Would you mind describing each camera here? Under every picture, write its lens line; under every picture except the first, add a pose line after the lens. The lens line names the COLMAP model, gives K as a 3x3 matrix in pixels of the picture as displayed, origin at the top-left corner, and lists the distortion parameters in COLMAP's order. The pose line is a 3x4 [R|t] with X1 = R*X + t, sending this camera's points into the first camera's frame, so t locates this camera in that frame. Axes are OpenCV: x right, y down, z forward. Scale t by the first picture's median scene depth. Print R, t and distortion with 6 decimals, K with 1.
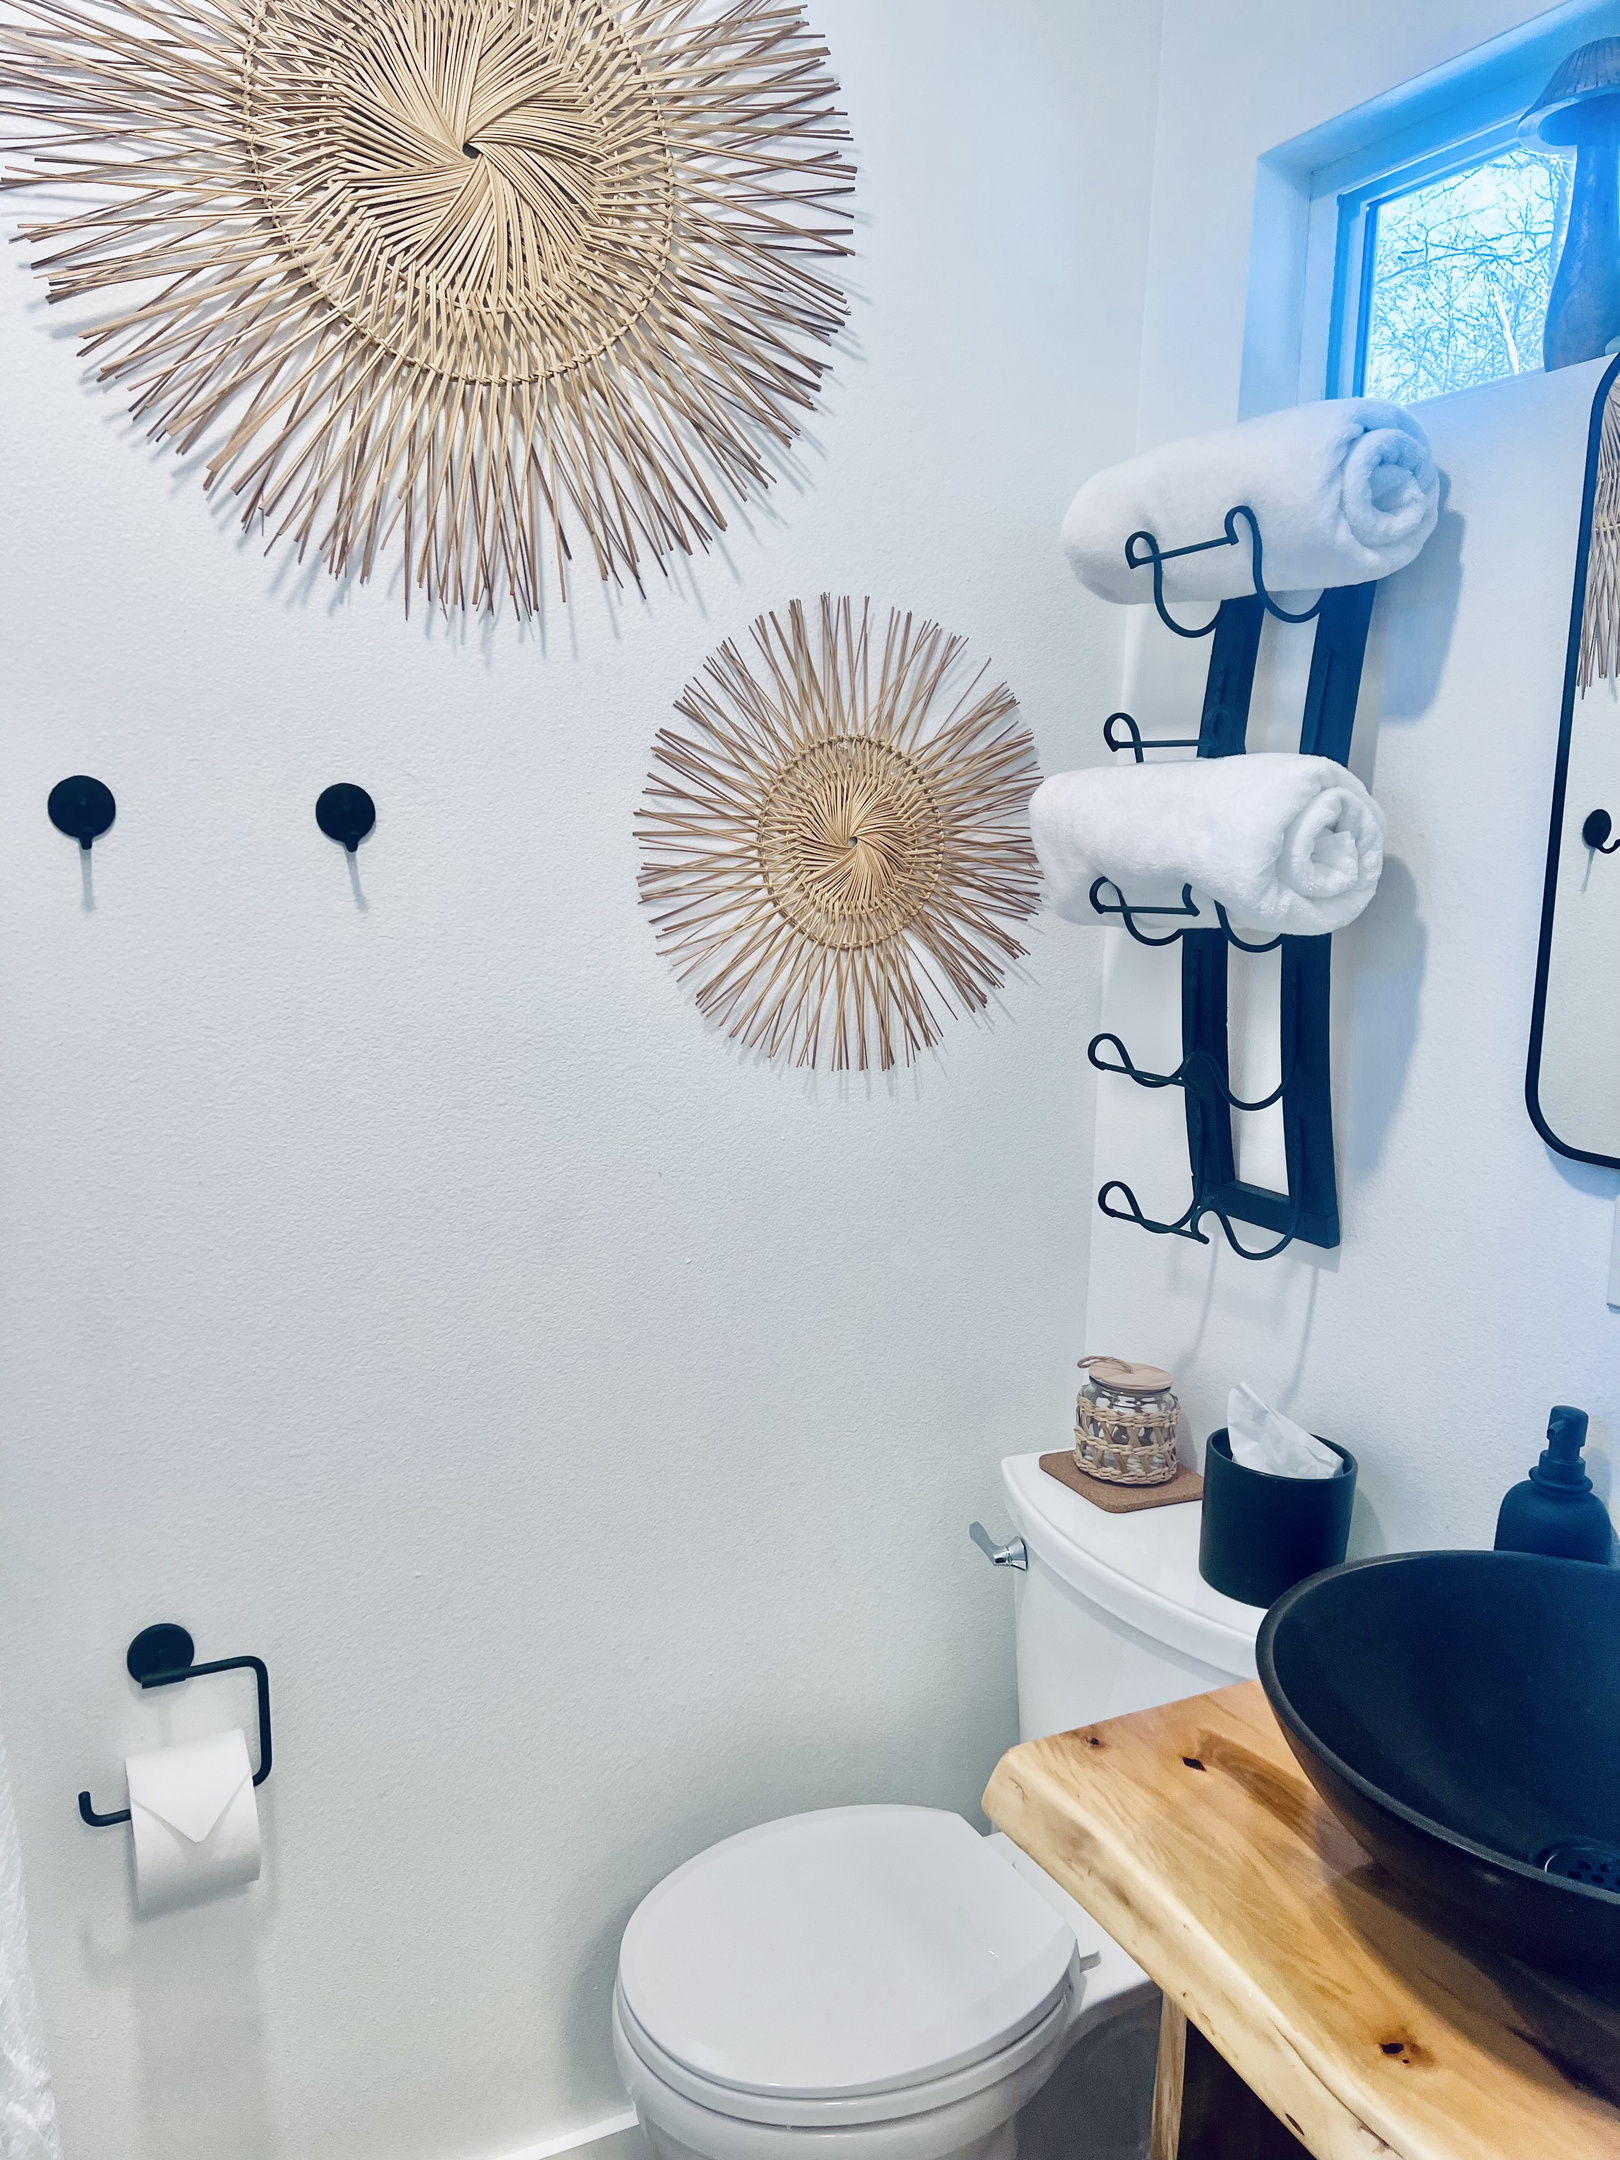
lens RADIAL K [[1635.9, 0, 811.0], [0, 1635.9, 1087.0], [0, 0, 1]] dist [0.072818, -0.066286]
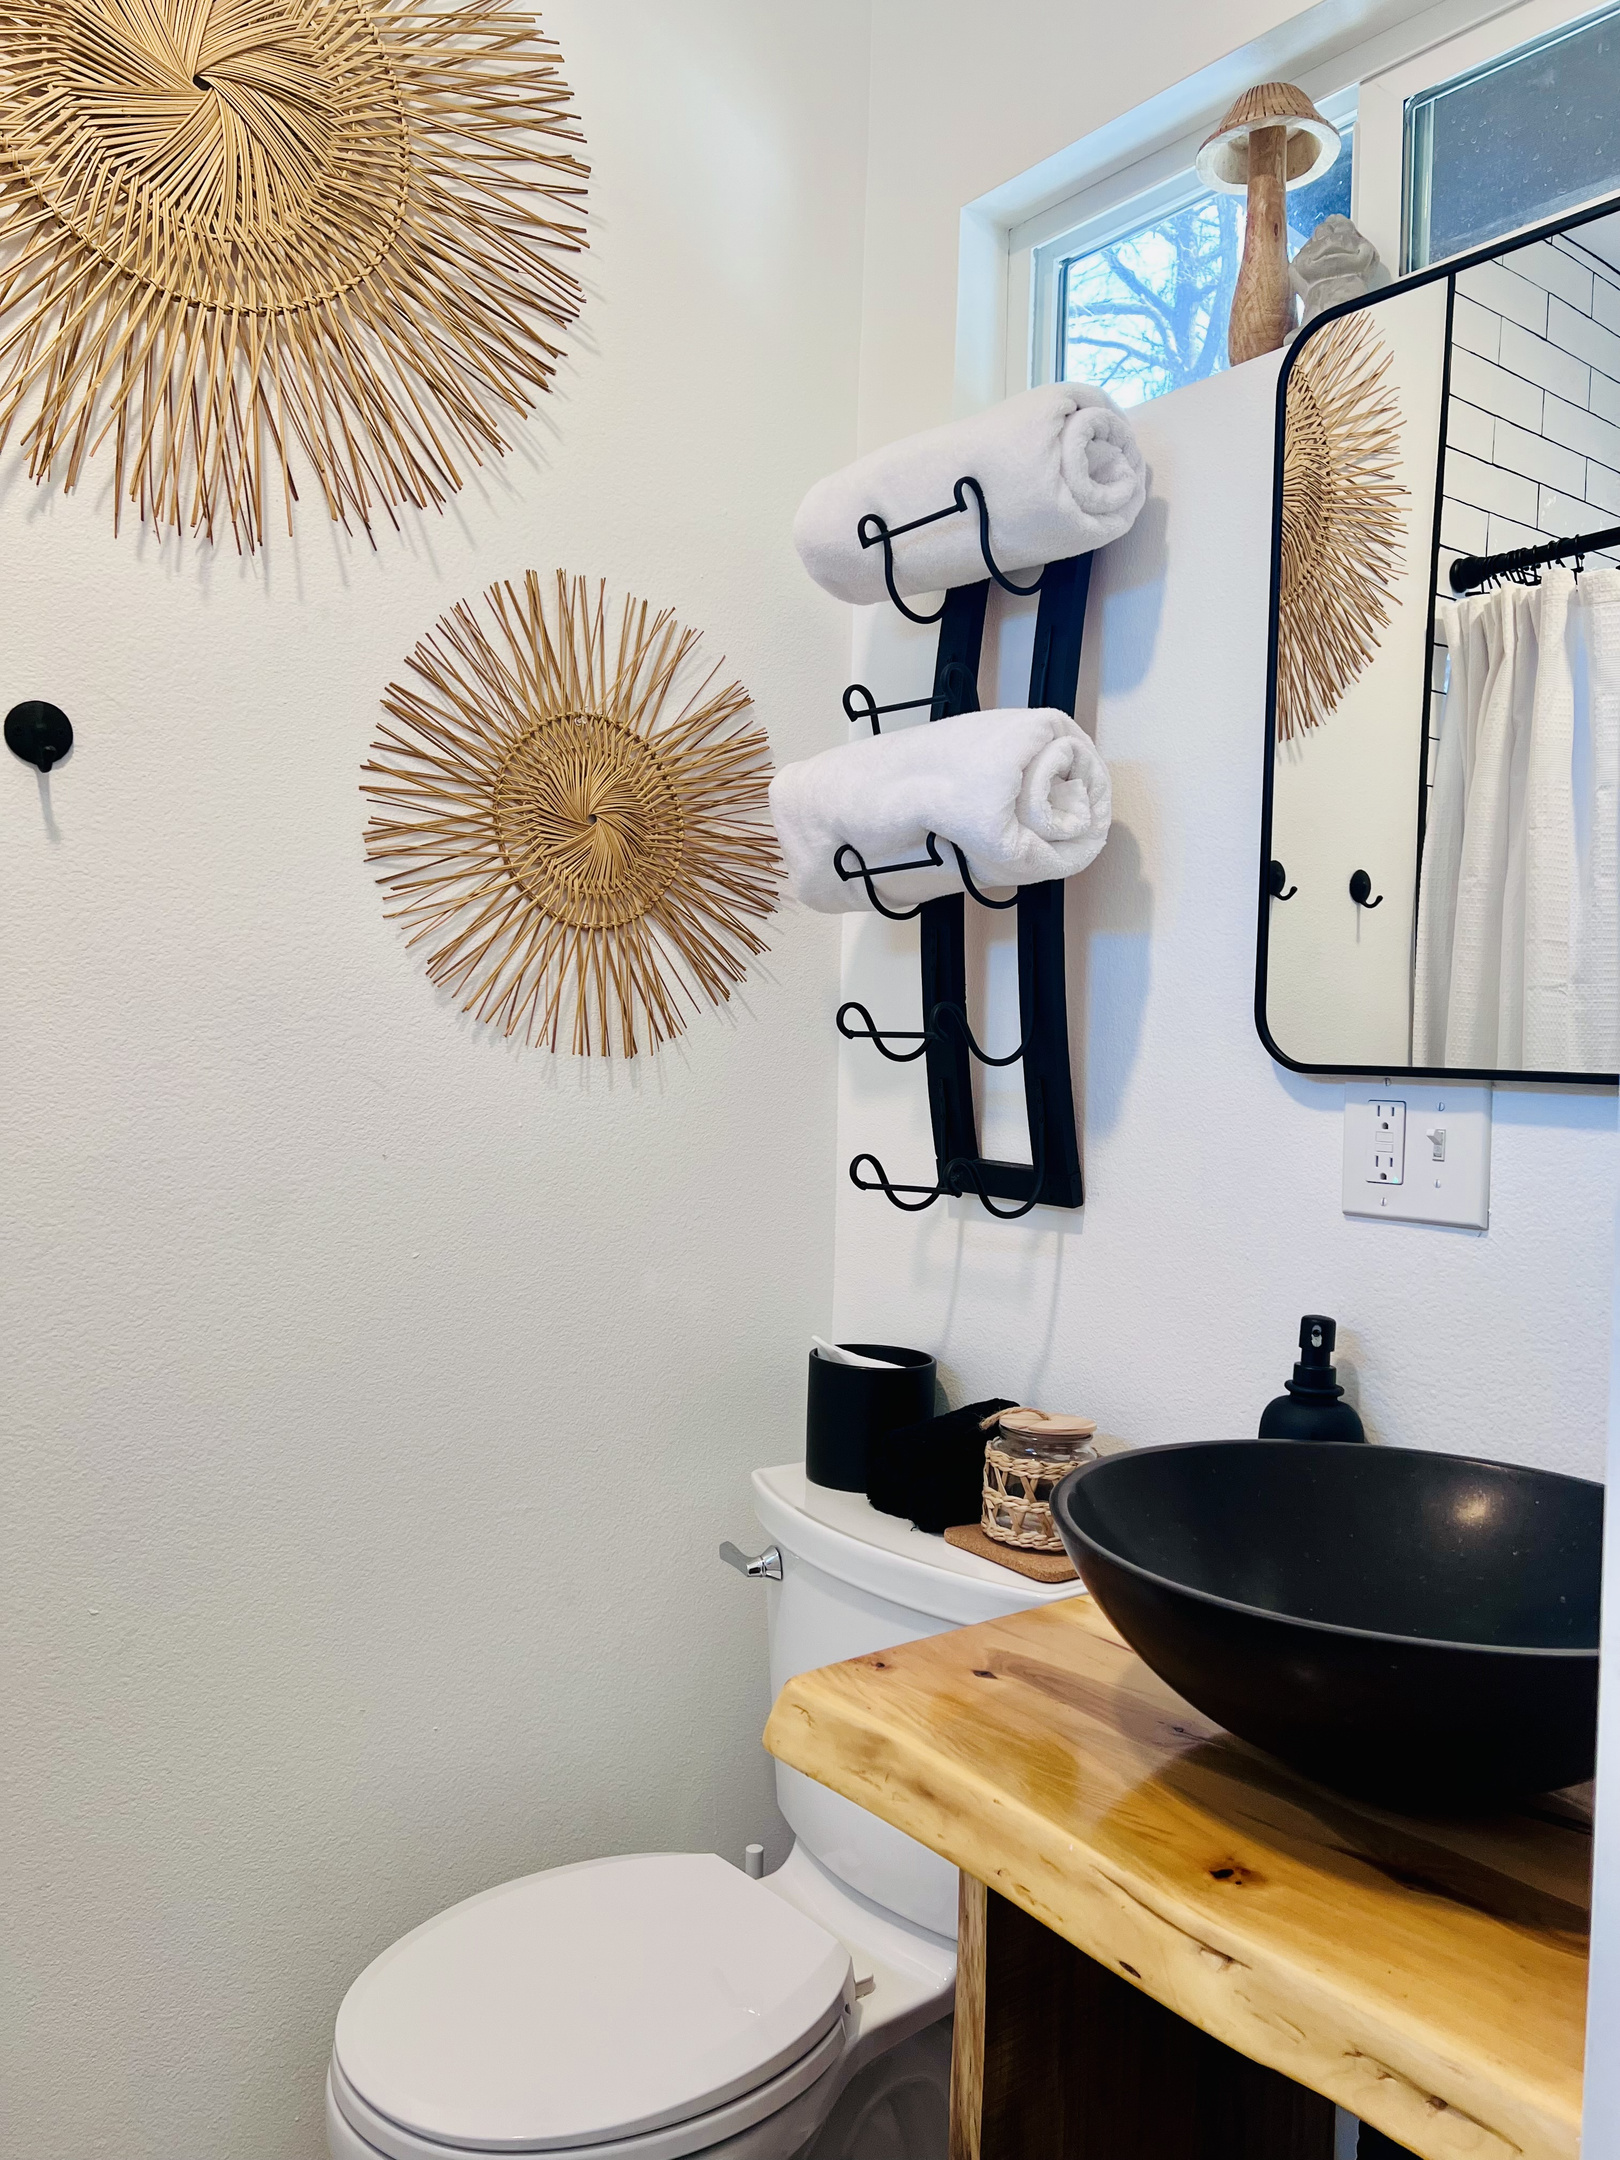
lens RADIAL K [[1635.9, 0, 817.8], [0, 1635.9, 1092.1], [0, 0, 1]] dist [0.072818, -0.066286]
pose [[0.981313, -0.001113, 0.192416, -0.034506], [0.027754, 0.990345, -0.135817, 0.166686], [-0.190408, 0.138619, 0.971869, 0.047761]]
